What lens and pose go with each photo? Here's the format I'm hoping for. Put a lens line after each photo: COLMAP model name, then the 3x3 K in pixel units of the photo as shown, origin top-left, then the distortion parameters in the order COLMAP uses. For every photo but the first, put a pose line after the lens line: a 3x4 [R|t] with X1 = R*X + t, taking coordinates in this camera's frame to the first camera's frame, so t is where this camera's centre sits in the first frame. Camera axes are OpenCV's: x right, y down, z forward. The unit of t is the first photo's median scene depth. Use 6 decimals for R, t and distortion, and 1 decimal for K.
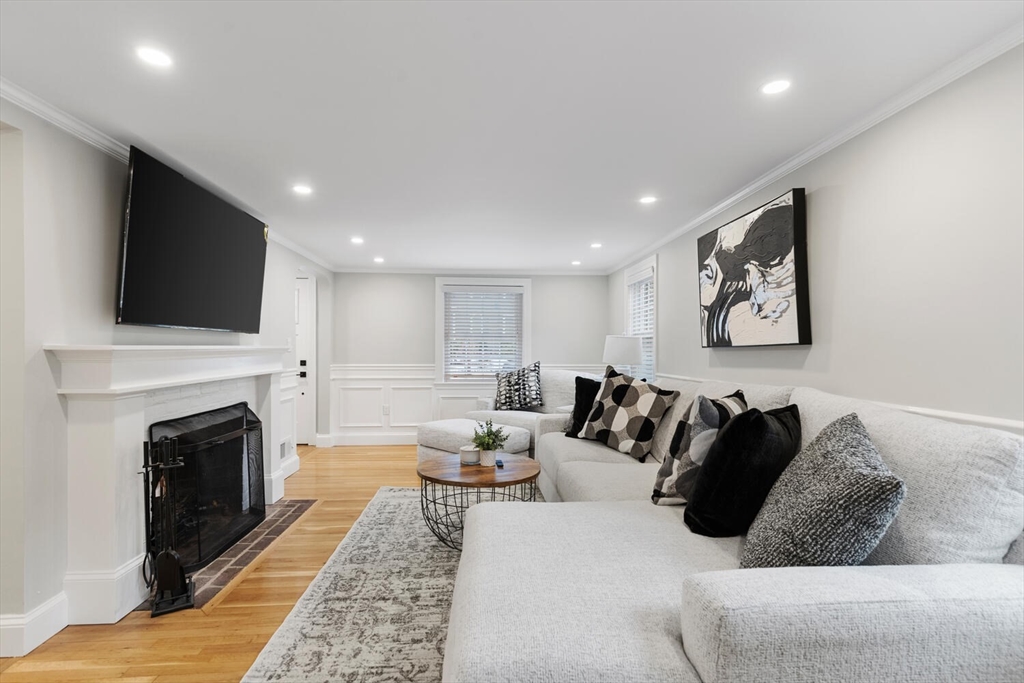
lens RADIAL K [[484.6, 0, 509.5], [0, 484.6, 354.4], [0, 0, 1]] dist [0.006672, -0.000587]
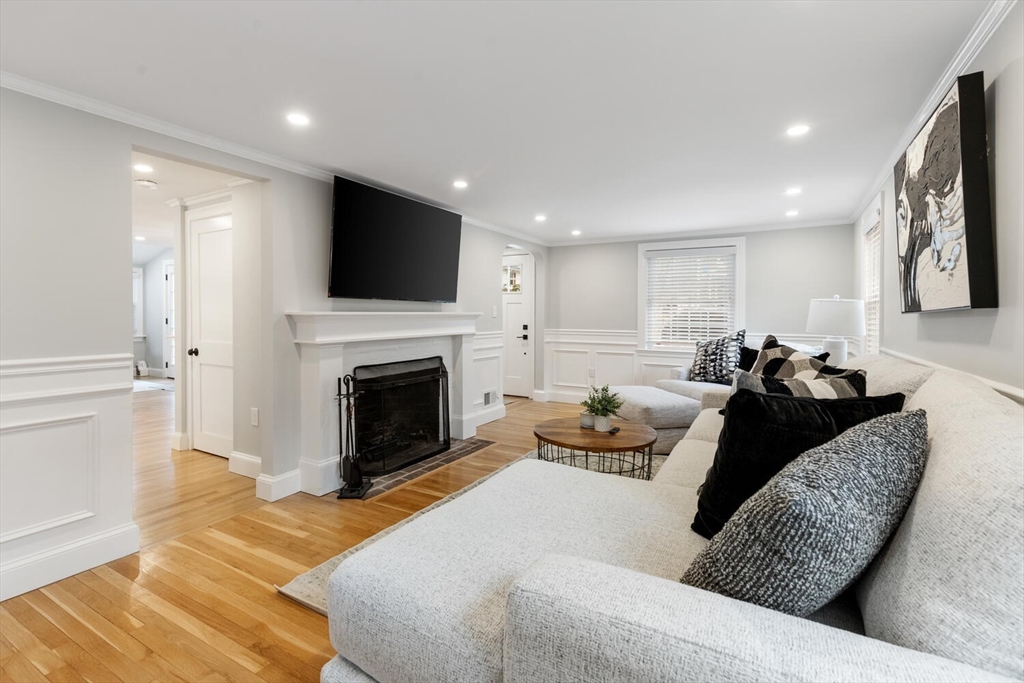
lens RADIAL K [[471.2, 0, 510.9], [0, 471.2, 323.3], [0, 0, 1]] dist [0.003413, -0.000697]
pose [[0.831223, 0.011046, -0.555829, 0.341992], [-0.008891, 0.999939, 0.006576, 0.001733], [0.555868, -0.000524, 0.831271, 0.084287]]
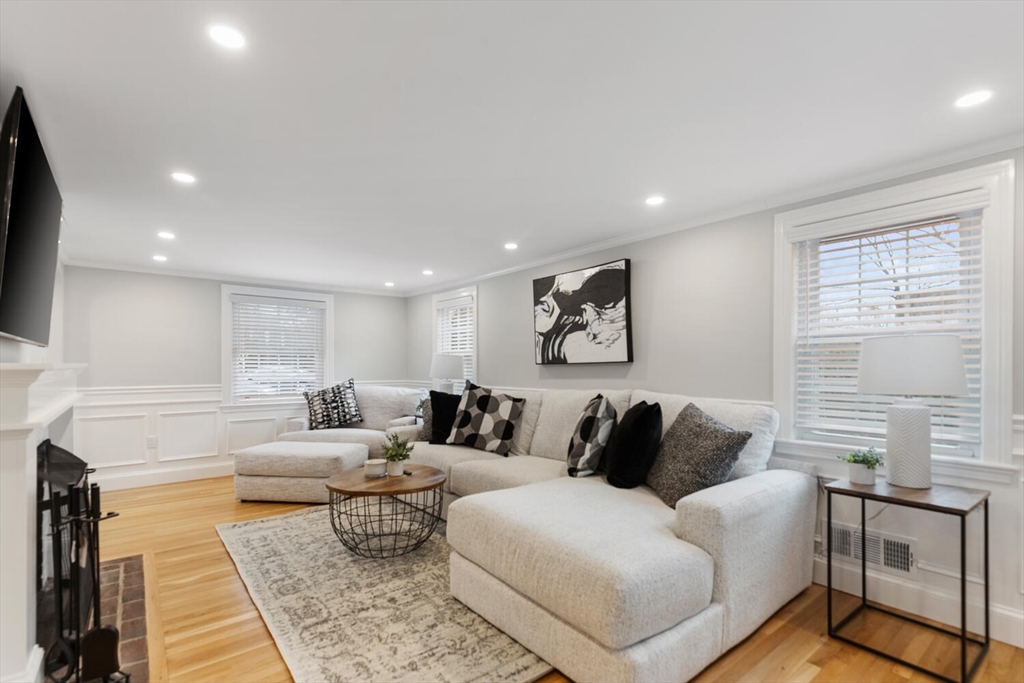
lens RADIAL K [[477.1, 0, 510.3], [0, 477.1, 372.3], [0, 0, 1]] dist [0.013451, -0.000152]
pose [[0.820255, -0.012622, 0.571858, -0.440472], [0.010990, 0.999920, 0.006308, -0.001678], [-0.571892, 0.001111, 0.820328, -0.008543]]
